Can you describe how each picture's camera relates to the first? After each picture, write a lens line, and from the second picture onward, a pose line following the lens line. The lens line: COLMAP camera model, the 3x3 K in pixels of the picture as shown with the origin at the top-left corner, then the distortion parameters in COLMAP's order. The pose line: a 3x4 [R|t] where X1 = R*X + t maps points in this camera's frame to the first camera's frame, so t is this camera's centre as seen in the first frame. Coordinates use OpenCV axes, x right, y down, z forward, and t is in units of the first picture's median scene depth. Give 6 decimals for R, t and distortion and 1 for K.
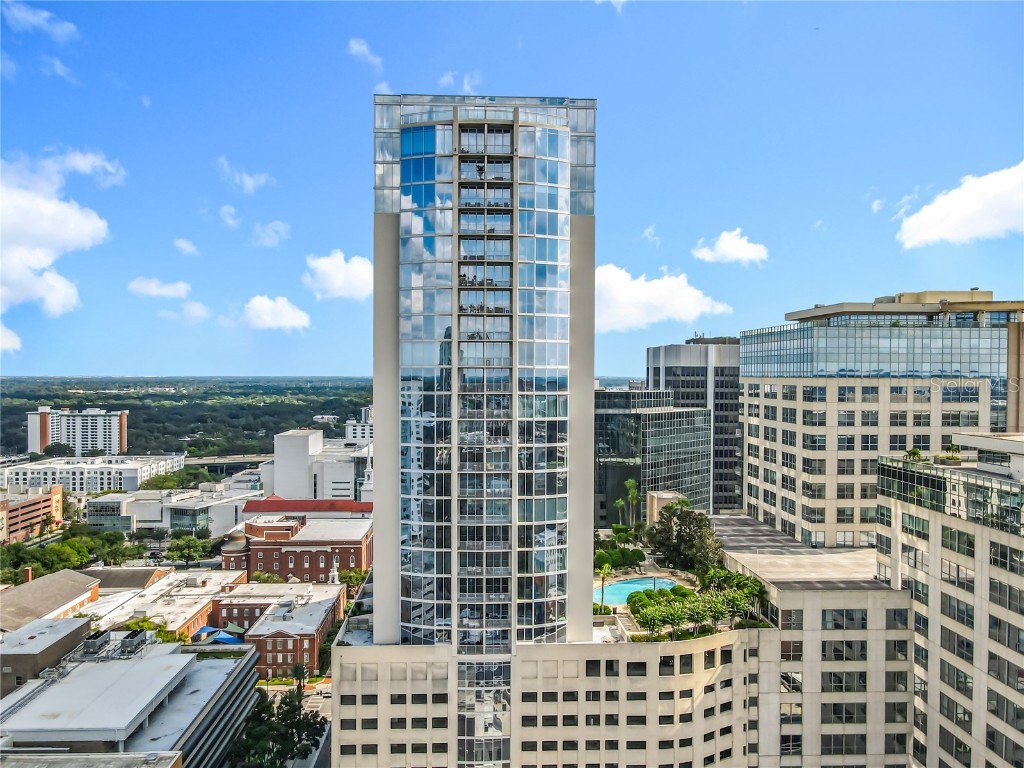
lens RADIAL K [[746.5, 0, 490.9], [0, 746.5, 374.4], [0, 0, 1]] dist [0.003689, -0.000762]
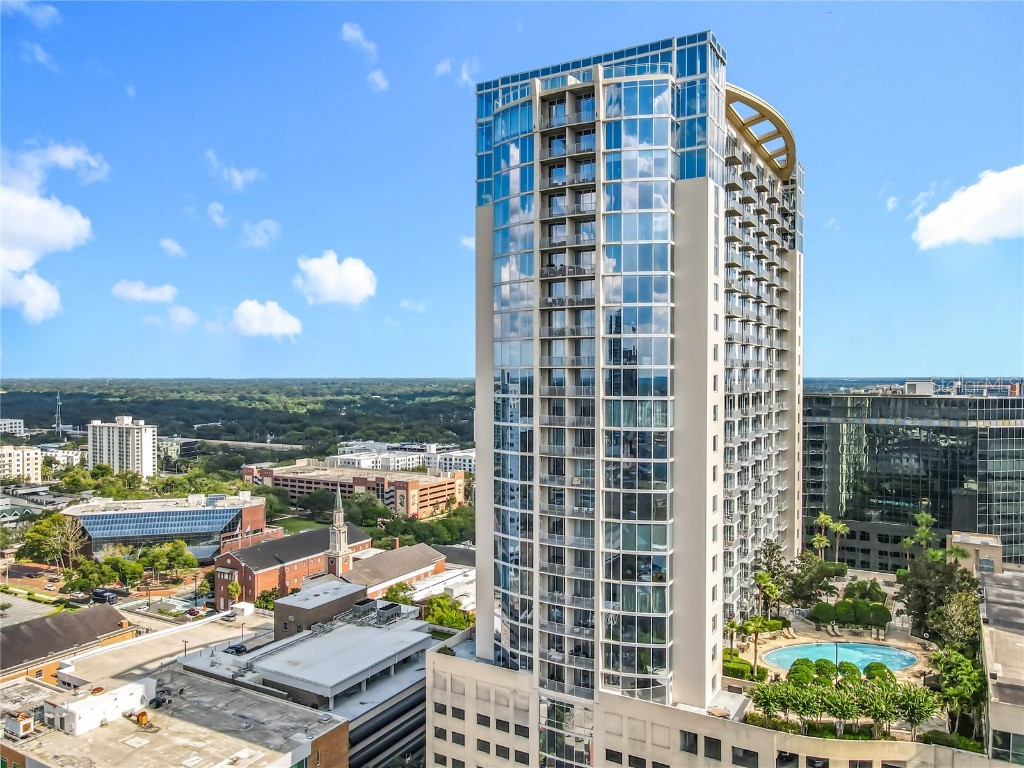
lens RADIAL K [[741.8, 0, 512.0], [0, 741.8, 384.0], [0, 0, 1]] dist [0.002088, 0.002336]
pose [[0.854185, 0.010774, -0.519858, 0.384931], [-0.007085, 0.999934, 0.009081, 0.003309], [0.519922, -0.004074, 0.854204, 0.222620]]
